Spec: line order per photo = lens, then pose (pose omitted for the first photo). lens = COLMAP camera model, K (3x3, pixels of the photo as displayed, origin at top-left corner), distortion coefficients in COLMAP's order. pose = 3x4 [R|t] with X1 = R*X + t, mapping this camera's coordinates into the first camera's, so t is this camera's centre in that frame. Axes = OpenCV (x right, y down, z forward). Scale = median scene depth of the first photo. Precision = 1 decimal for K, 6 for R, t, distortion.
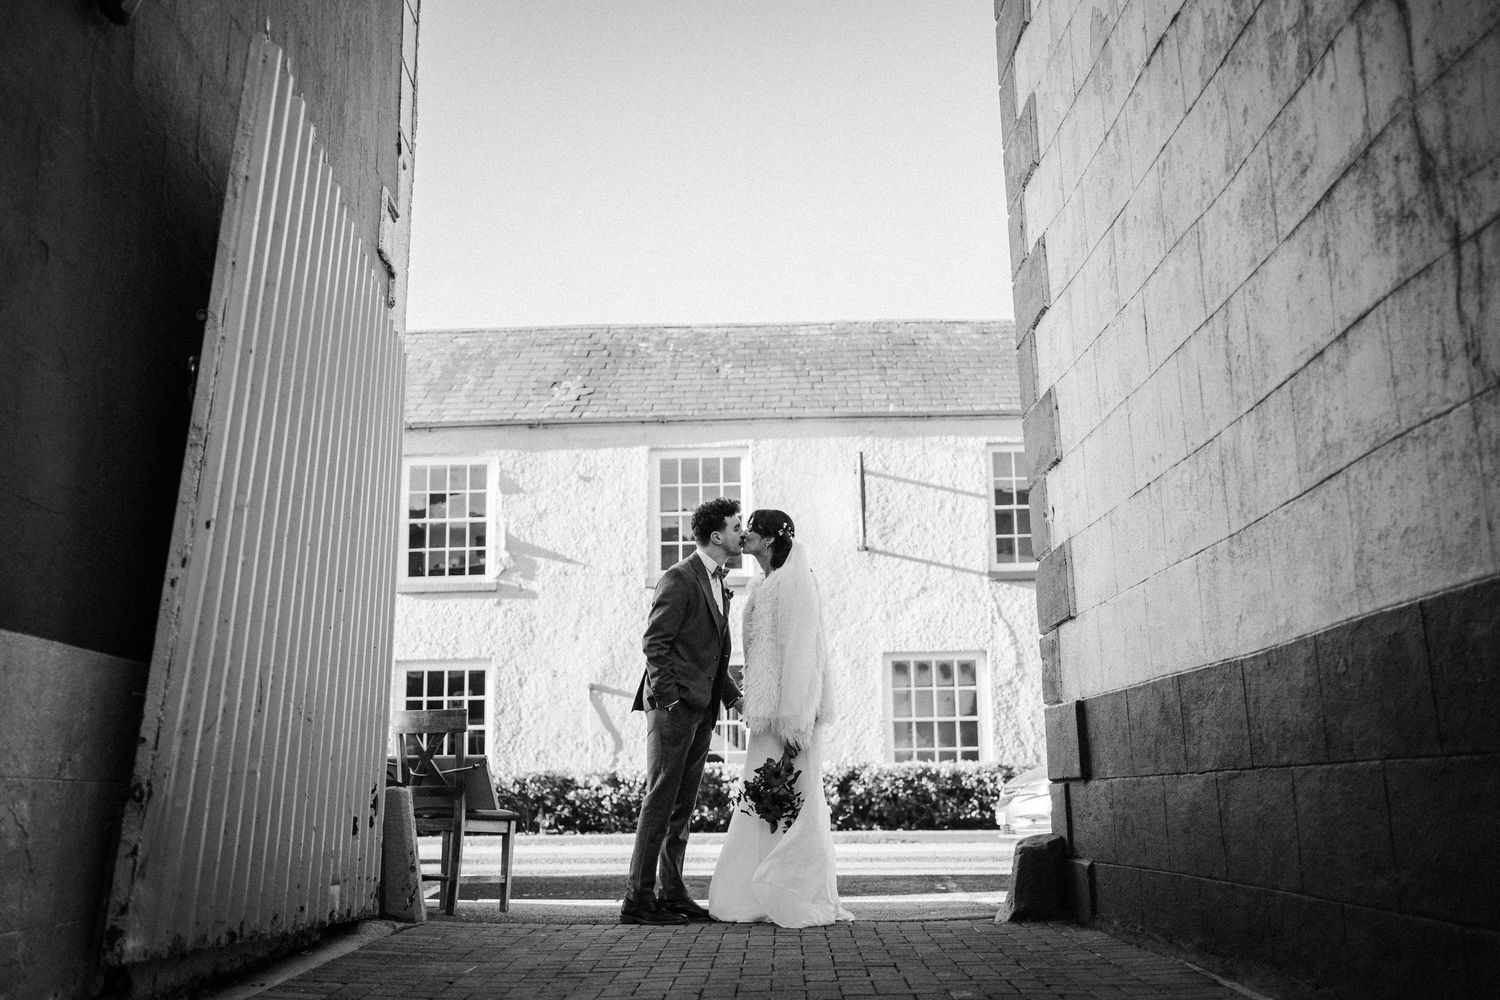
lens RADIAL K [[1513.6, 0, 730.7], [0, 1513.6, 496.1], [0, 0, 1]] dist [-0.016003, 0.107916]
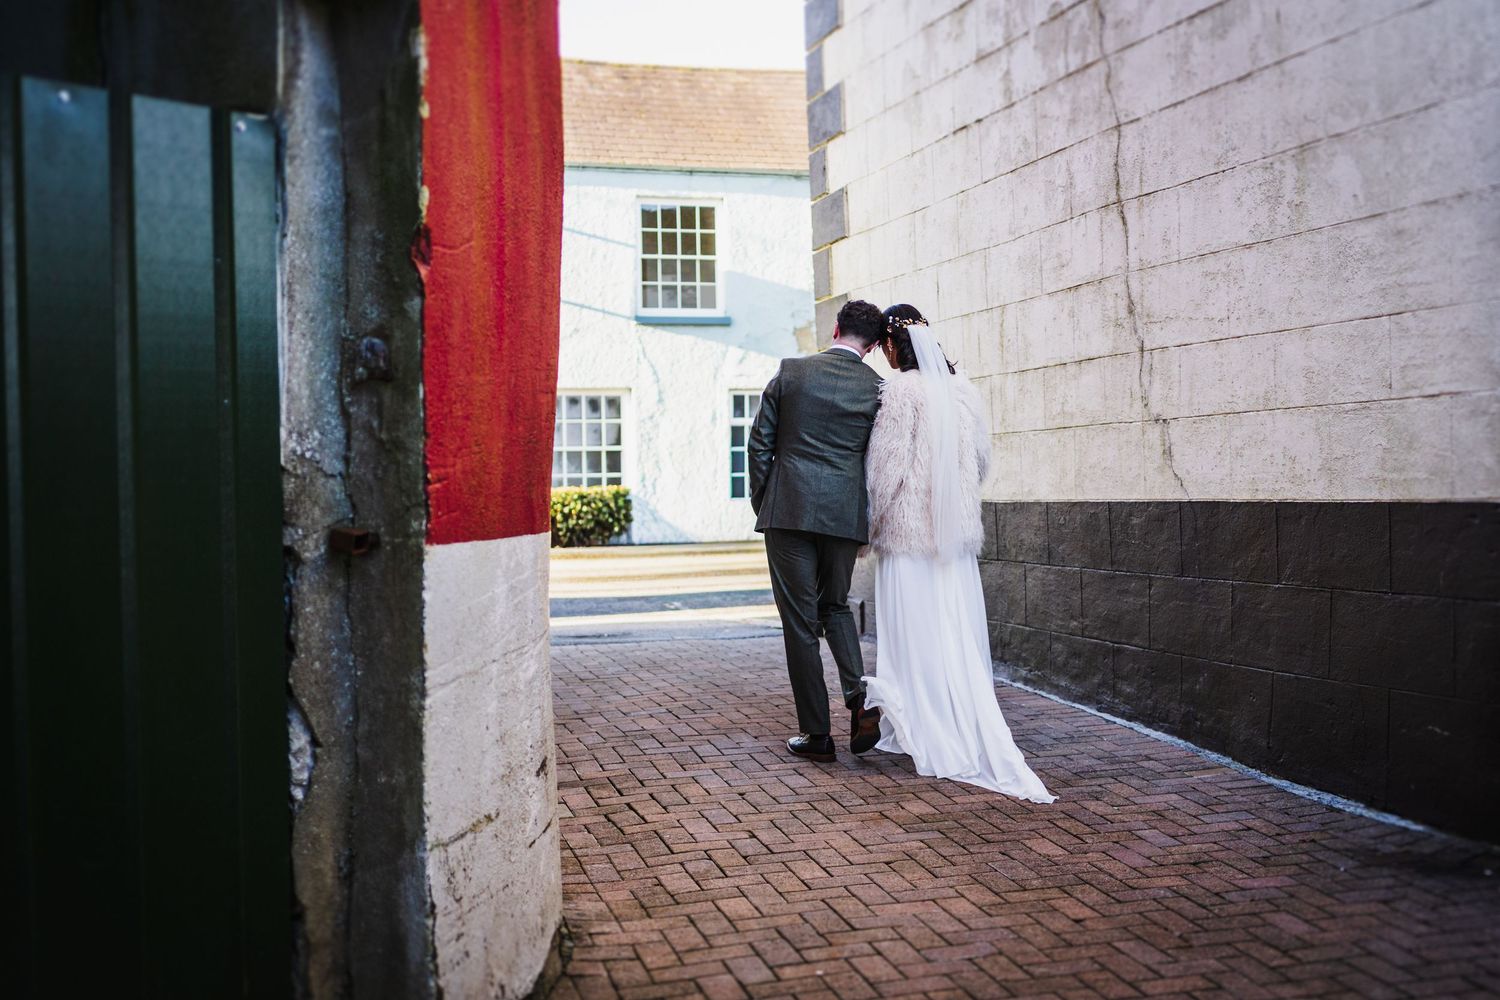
lens RADIAL K [[1493.9, 0, 750.0], [0, 1493.9, 500.0], [0, 0, 1]] dist [-0.004499, 0.005607]
pose [[0.960770, -0.004353, 0.277313, -0.252107], [-0.049112, 0.981405, 0.185557, -0.120820], [-0.272964, -0.191897, 0.942691, -0.351364]]
